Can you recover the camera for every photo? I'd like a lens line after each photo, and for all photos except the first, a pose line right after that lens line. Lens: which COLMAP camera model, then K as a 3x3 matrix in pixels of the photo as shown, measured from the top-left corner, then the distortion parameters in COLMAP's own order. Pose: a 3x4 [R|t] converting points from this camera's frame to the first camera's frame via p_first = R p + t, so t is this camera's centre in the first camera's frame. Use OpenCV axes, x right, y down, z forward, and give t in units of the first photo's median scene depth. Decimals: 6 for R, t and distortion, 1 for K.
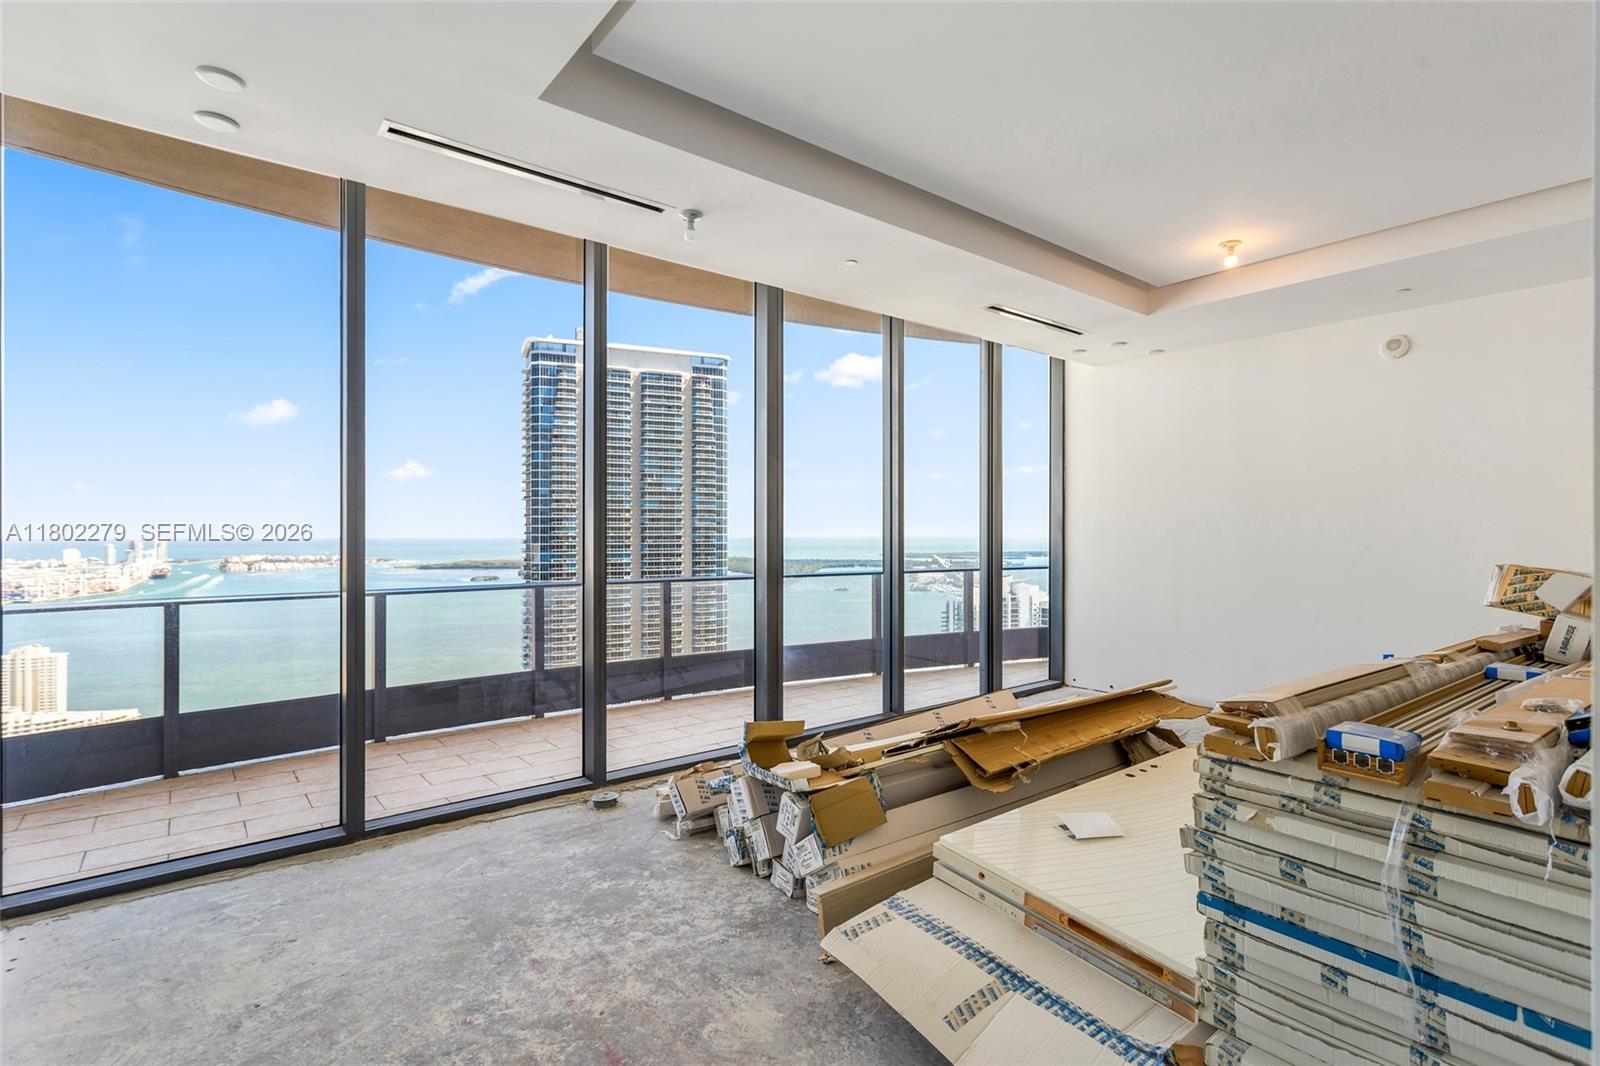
lens RADIAL K [[760.3, 0, 800.0], [0, 760.3, 533.0], [0, 0, 1]] dist [-0.086159, 0.000073]
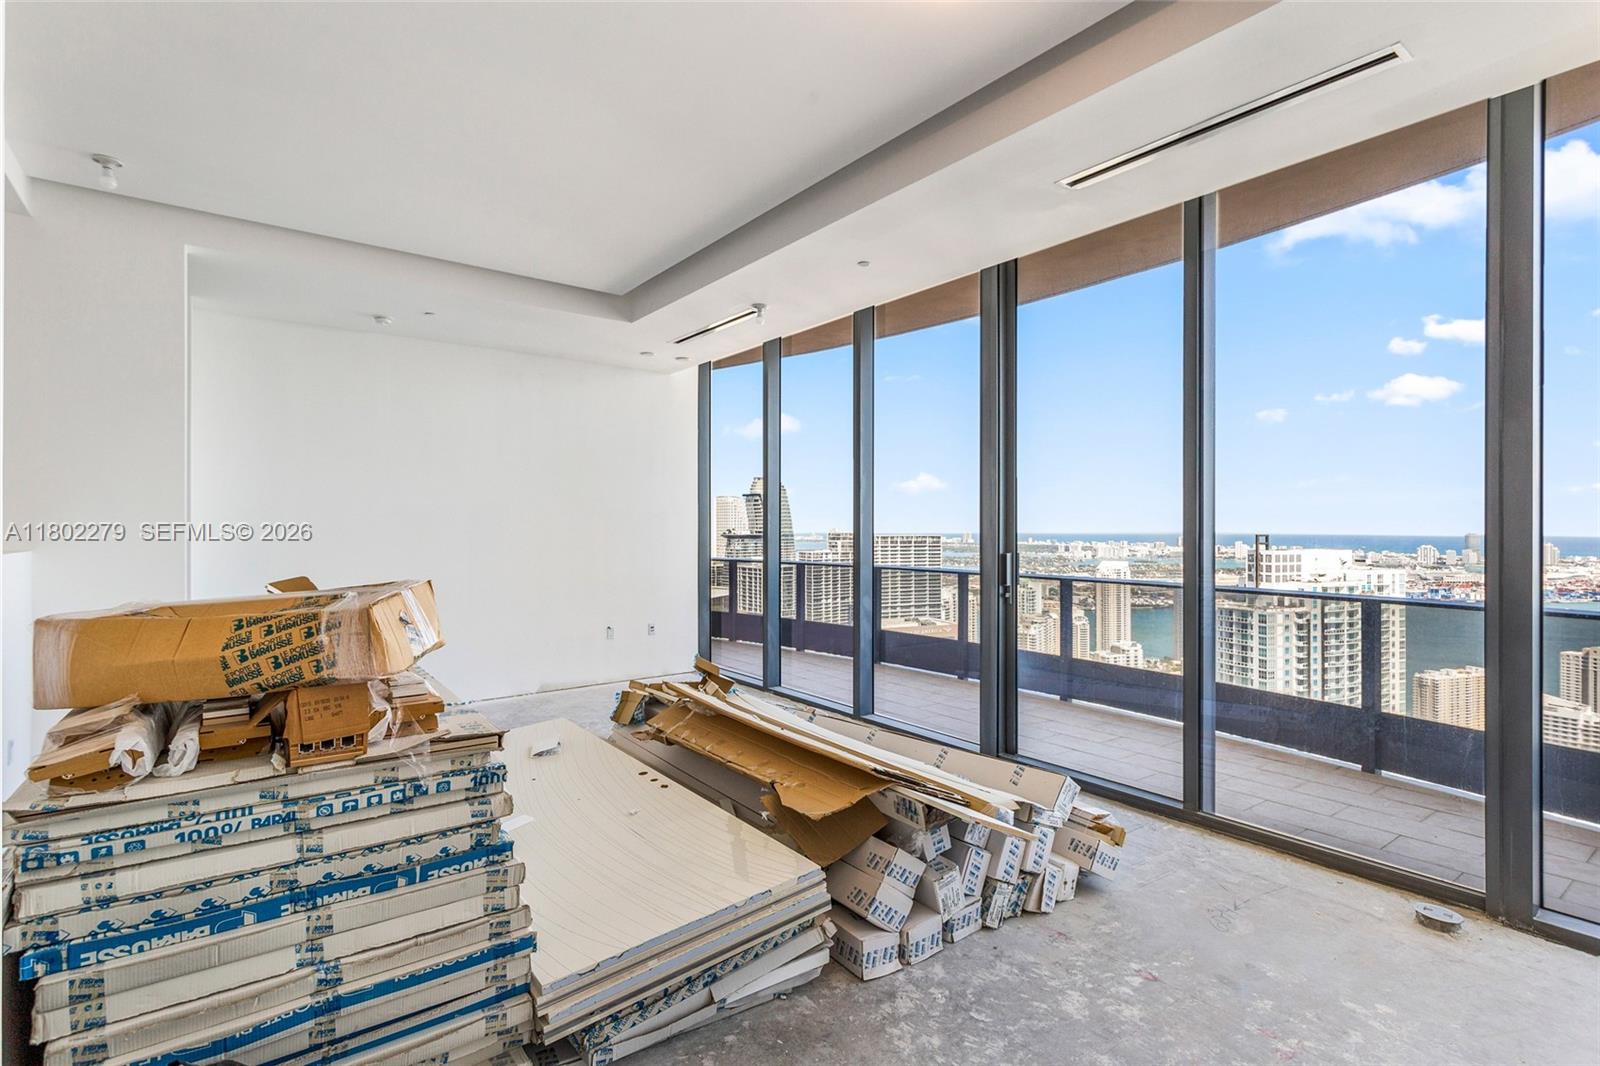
lens RADIAL K [[775.3, 0, 787.6], [0, 775.3, 528.8], [0, 0, 1]] dist [0.000720, 0.000646]
pose [[-0.002738, -0.000920, -0.999996, 0.820784], [0.000985, 0.999999, -0.000923, 0.000433], [0.999996, -0.000987, -0.002738, 0.661903]]
